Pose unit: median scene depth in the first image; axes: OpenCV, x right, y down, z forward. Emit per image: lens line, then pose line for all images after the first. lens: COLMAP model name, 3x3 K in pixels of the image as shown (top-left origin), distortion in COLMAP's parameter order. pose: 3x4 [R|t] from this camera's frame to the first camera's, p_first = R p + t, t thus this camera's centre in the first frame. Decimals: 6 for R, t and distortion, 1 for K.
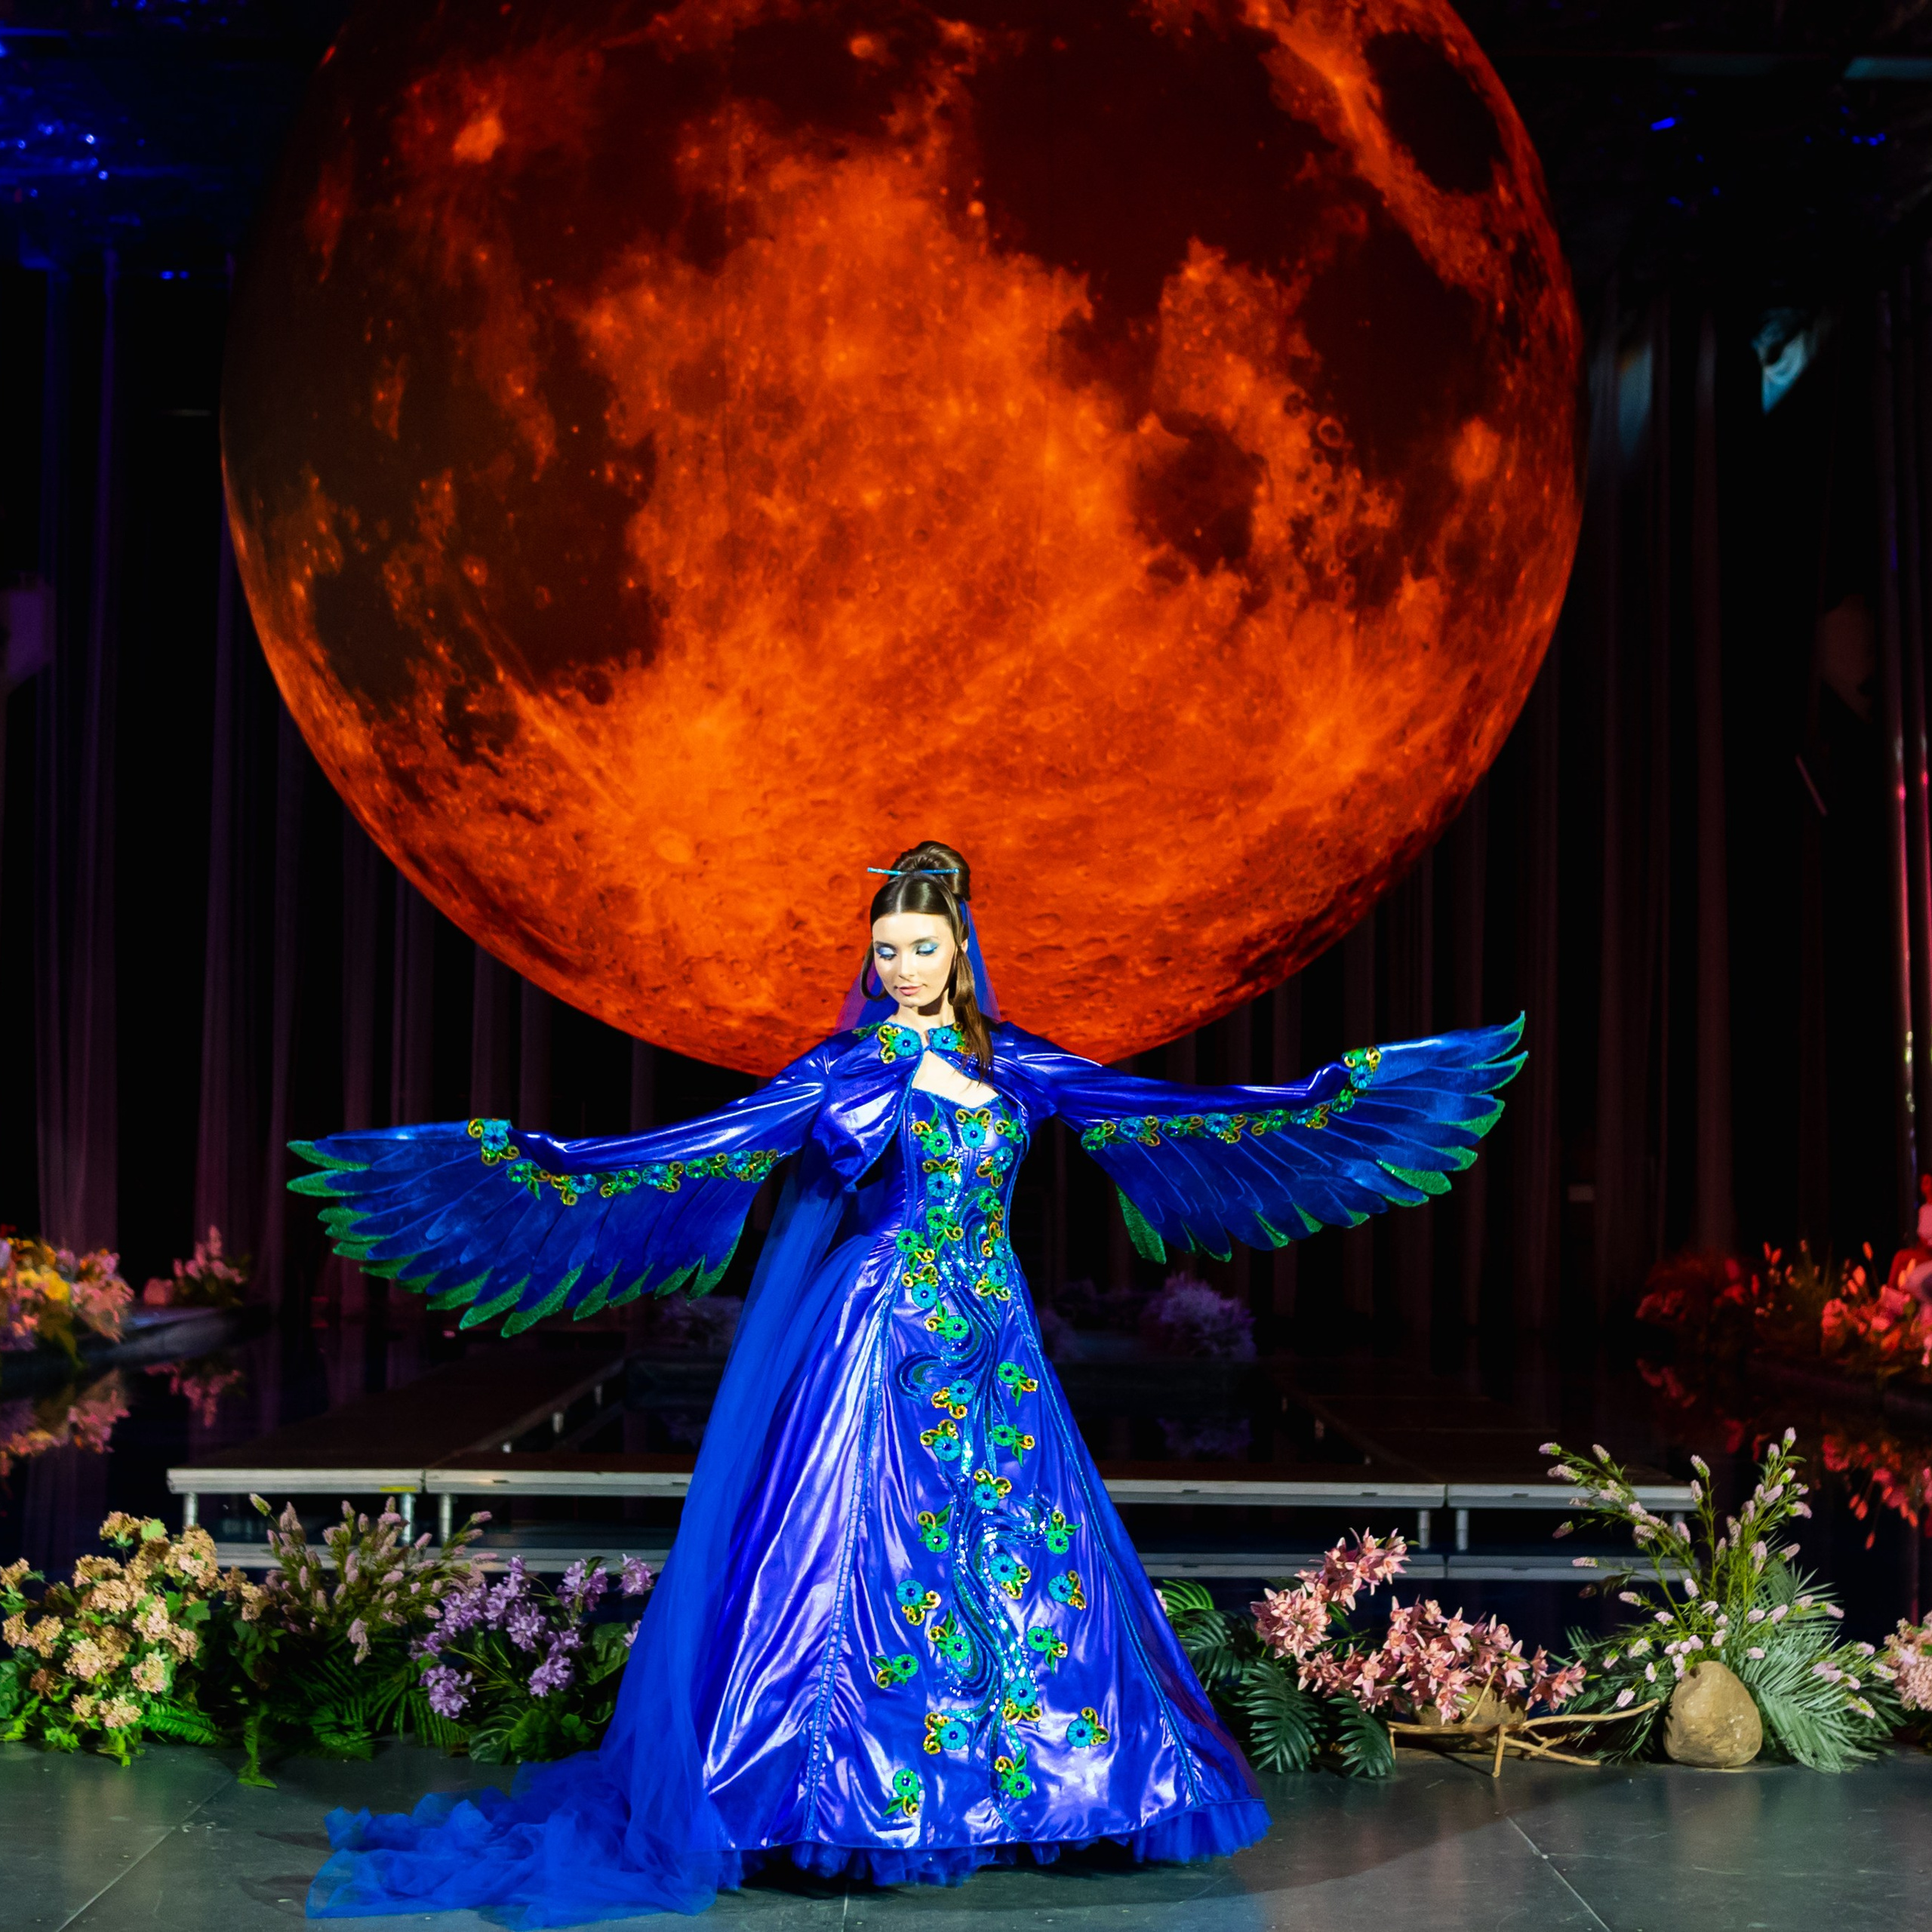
lens RADIAL K [[3355.5, 0, 1209.1], [0, 3355.5, 1022.0], [0, 0, 1]] dist [-0.055088, 0.000000]
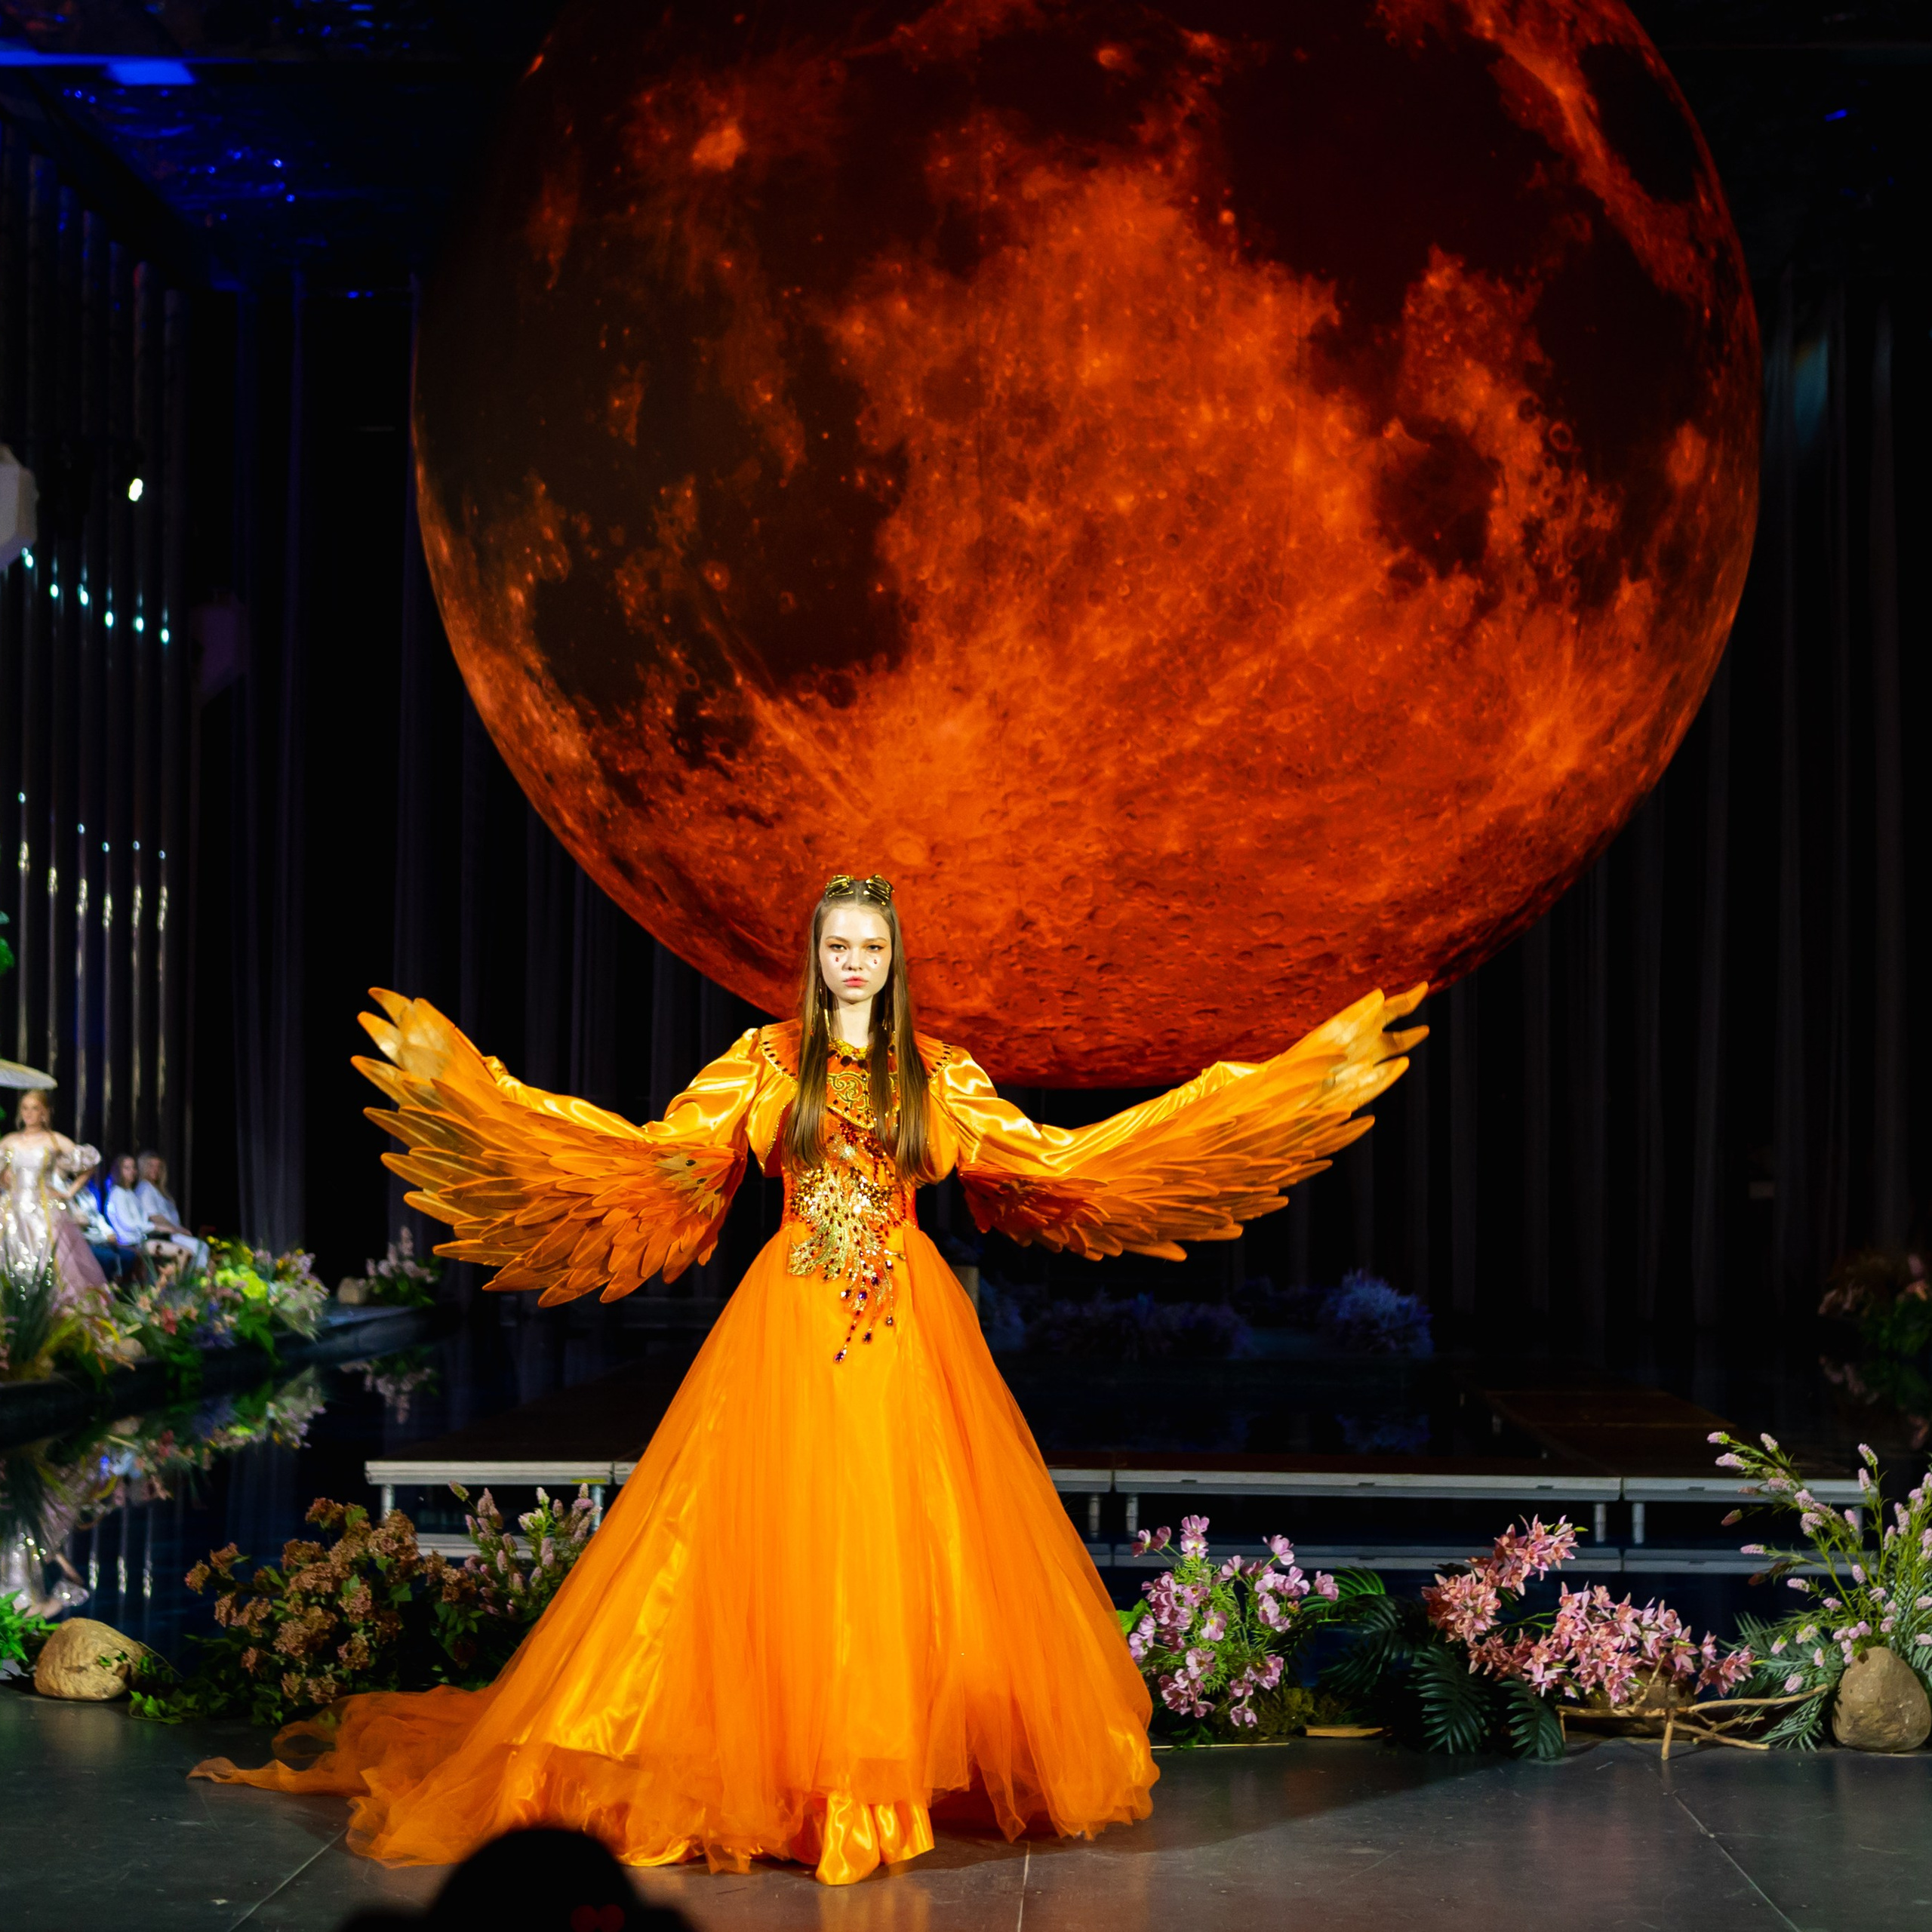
lens RADIAL K [[3355.5, 0, 920.9], [0, 3355.5, 1038.1], [0, 0, 1]] dist [-0.055088, 0.000000]
pose [[0.999975, -0.005267, 0.004643, -0.159967], [0.005253, 0.999981, 0.003128, 0.002290], [-0.004659, -0.003104, 0.999984, -0.014447]]
